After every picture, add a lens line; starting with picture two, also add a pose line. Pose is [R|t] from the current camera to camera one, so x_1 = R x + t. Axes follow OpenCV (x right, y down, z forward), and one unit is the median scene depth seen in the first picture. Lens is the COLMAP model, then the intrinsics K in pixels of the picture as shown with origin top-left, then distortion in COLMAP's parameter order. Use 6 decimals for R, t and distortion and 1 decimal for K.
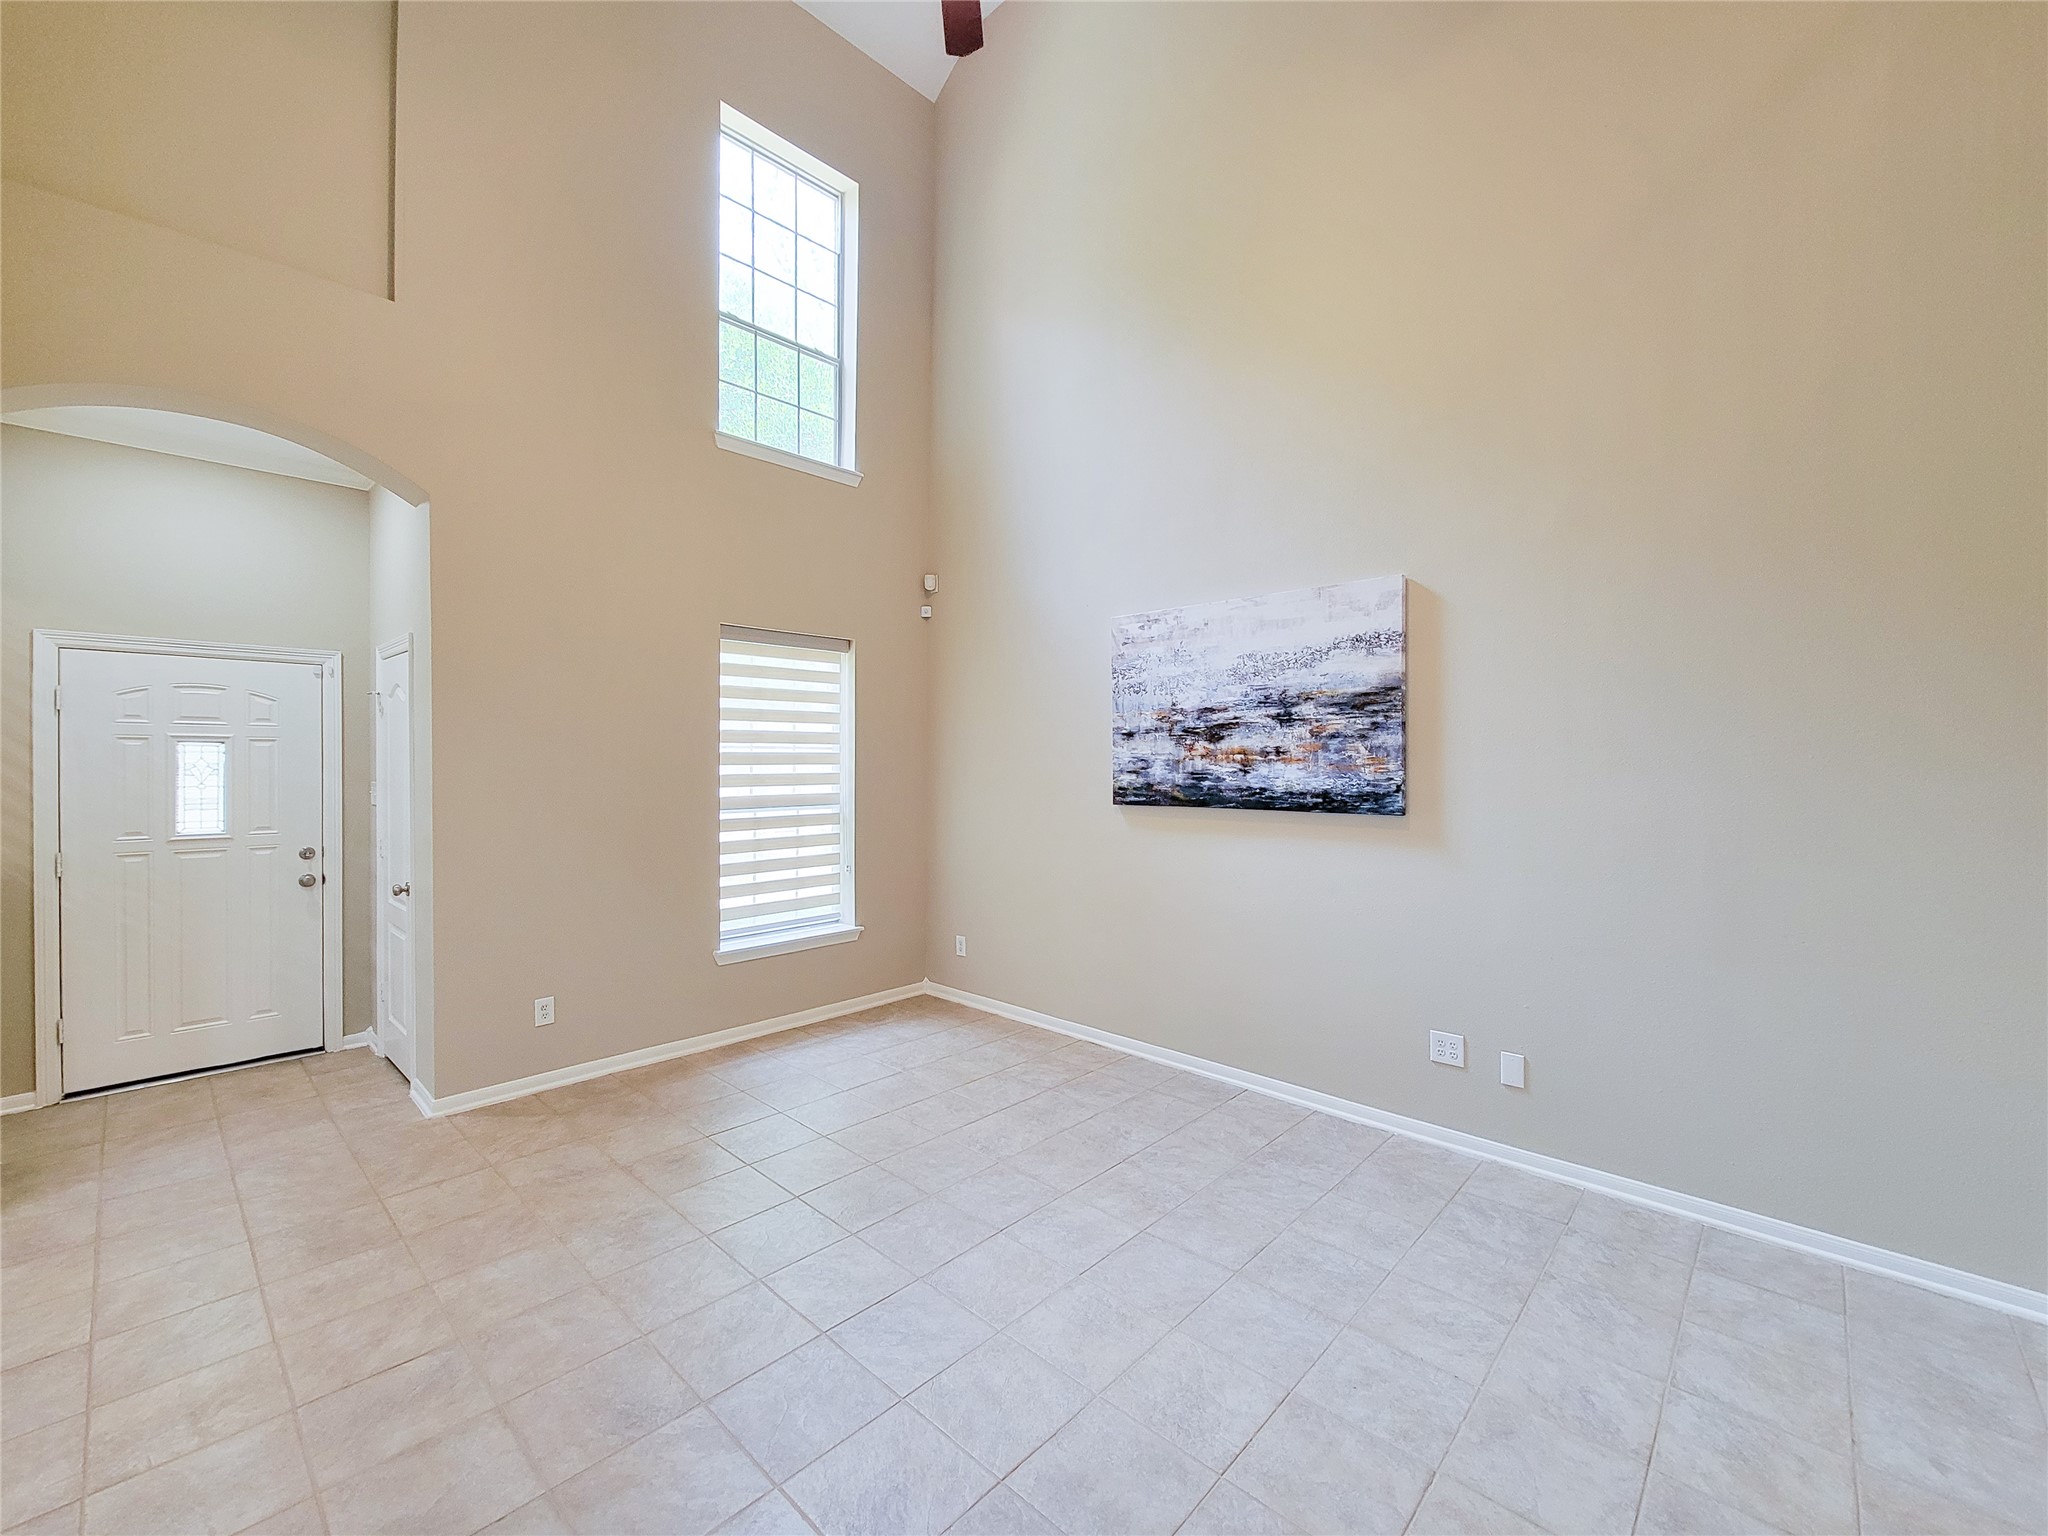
lens RADIAL K [[836.1, 0, 1032.9], [0, 836.1, 770.8], [0, 0, 1]] dist [-0.003265, -0.000667]
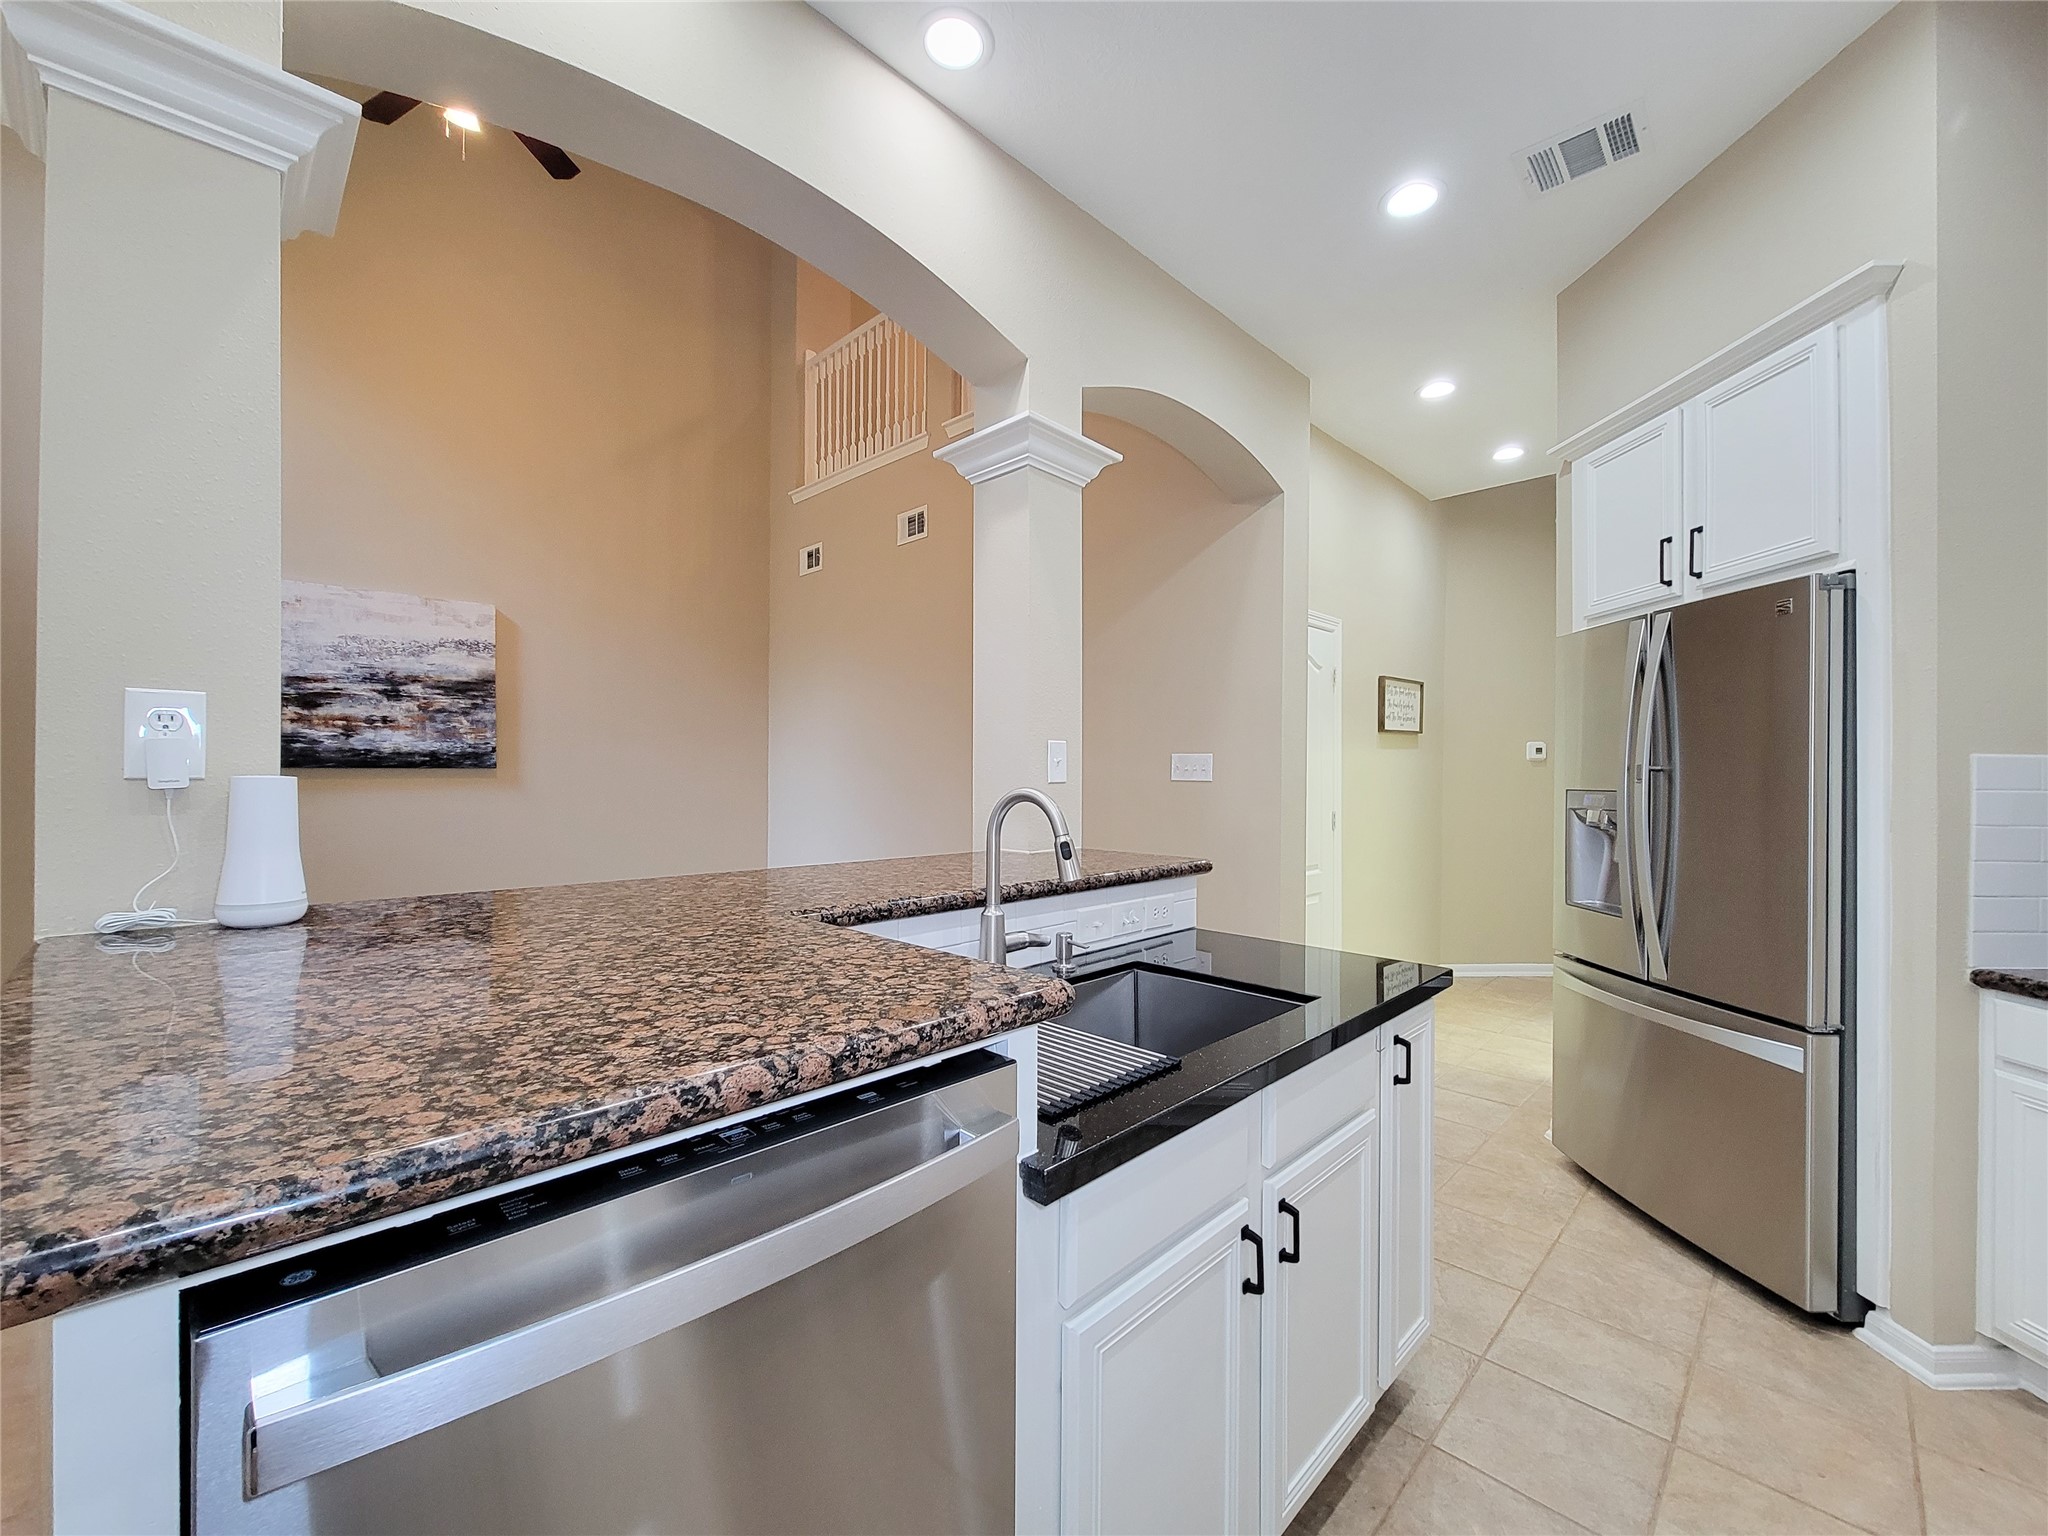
lens RADIAL K [[839.7, 0, 1020.8], [0, 839.7, 771.9], [0, 0, 1]] dist [0.000772, -0.000374]
pose [[0.033877, -0.001972, 0.999424, -0.959205], [0.007482, 0.999971, 0.001720, 0.061205], [-0.999398, 0.007420, 0.033891, 0.016065]]
